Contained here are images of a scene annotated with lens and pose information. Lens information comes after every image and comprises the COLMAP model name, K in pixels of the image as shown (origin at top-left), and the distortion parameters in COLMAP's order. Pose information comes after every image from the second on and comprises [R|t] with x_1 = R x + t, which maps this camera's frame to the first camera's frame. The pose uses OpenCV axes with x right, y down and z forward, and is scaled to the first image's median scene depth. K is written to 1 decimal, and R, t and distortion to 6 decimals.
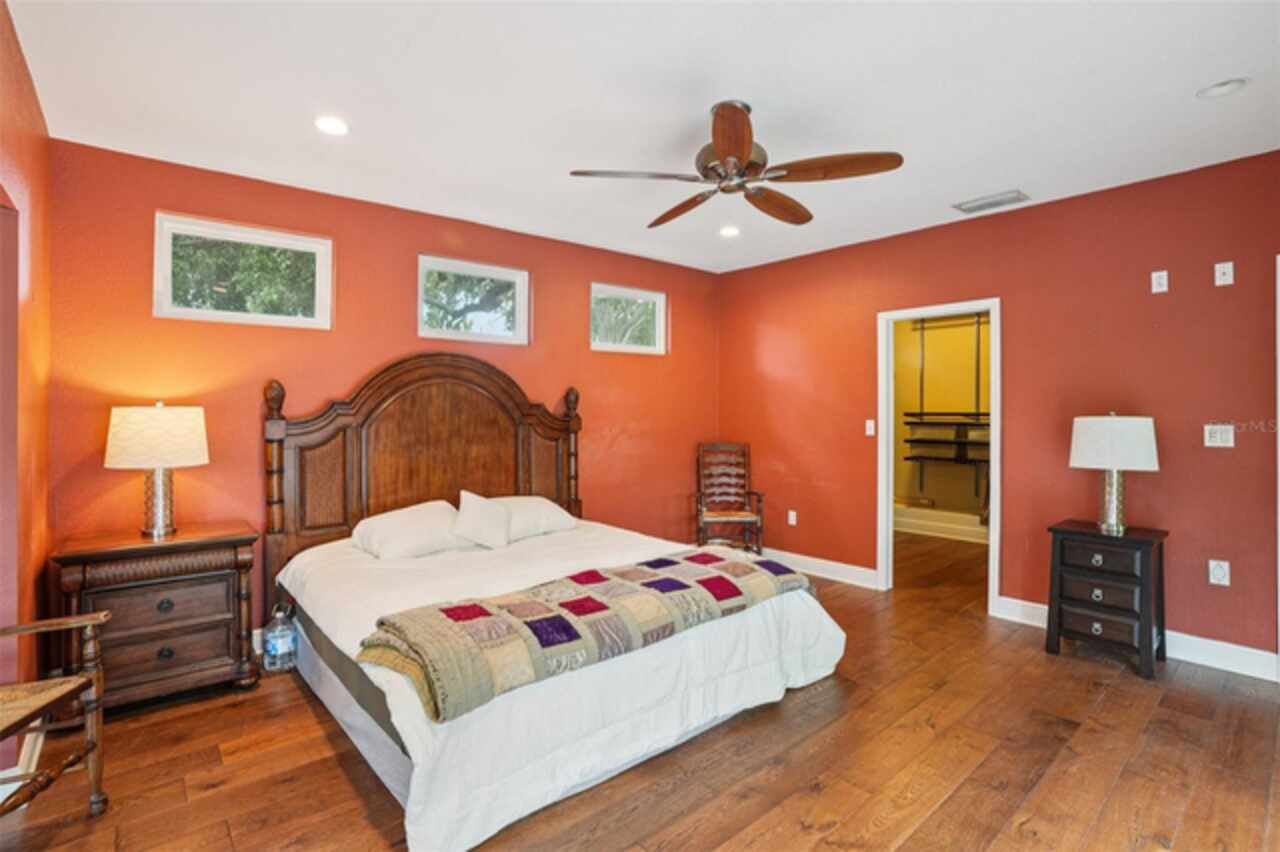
lens RADIAL K [[611.1, 0, 638.2], [0, 611.1, 415.6], [0, 0, 1]] dist [-0.050648, 0.018409]
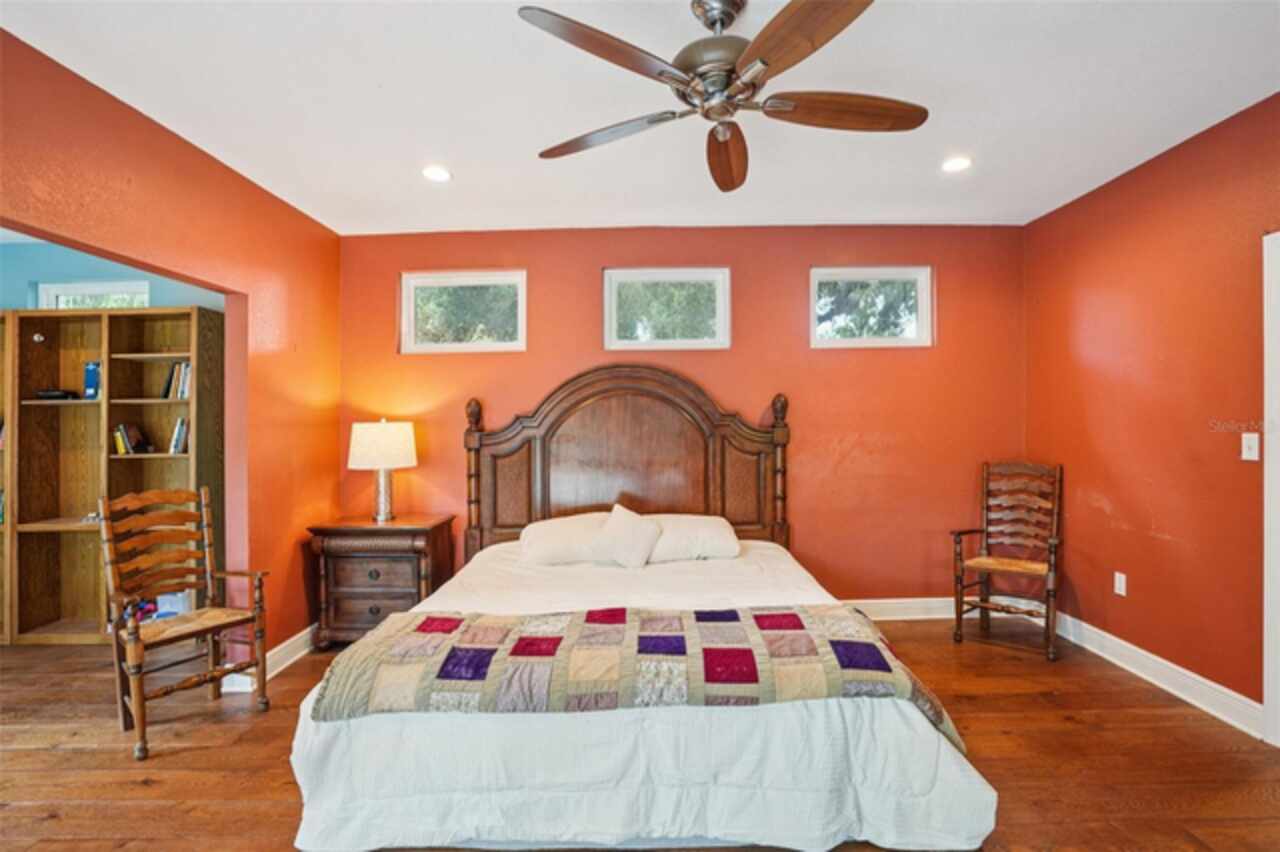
lens RADIAL K [[611.1, 0, 638.8], [0, 611.1, 430.0], [0, 0, 1]] dist [-0.050648, 0.018409]
pose [[0.758501, 0.000705, -0.651672, 0.393294], [0.007647, 0.999921, 0.009983, -0.006106], [0.651627, -0.012556, 0.758435, 0.282881]]
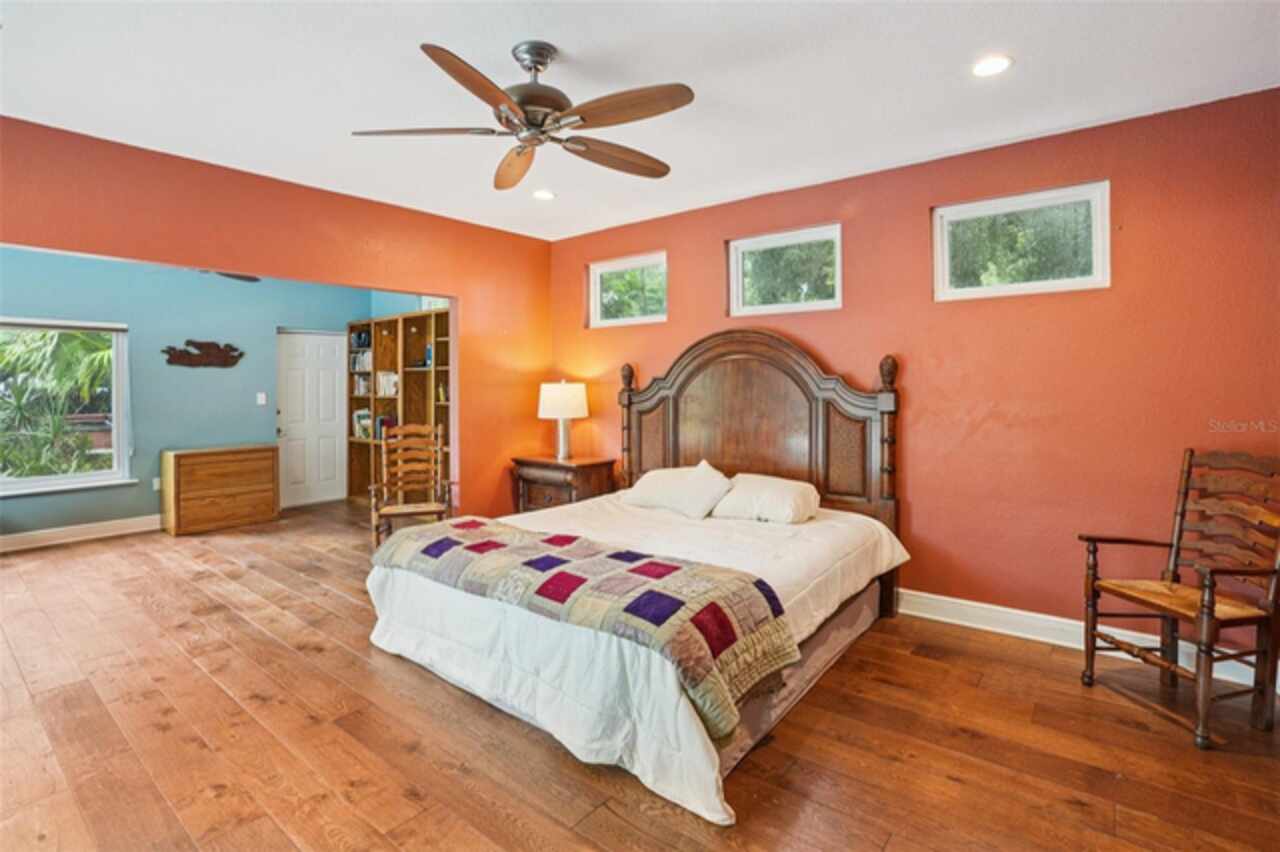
lens RADIAL K [[611.1, 0, 637.3], [0, 611.1, 417.7], [0, 0, 1]] dist [-0.050648, 0.018409]
pose [[0.184351, 0.059350, -0.981067, 0.768435], [0.002617, 0.998142, 0.060875, -0.018595], [0.982857, -0.013790, 0.183854, 0.706685]]
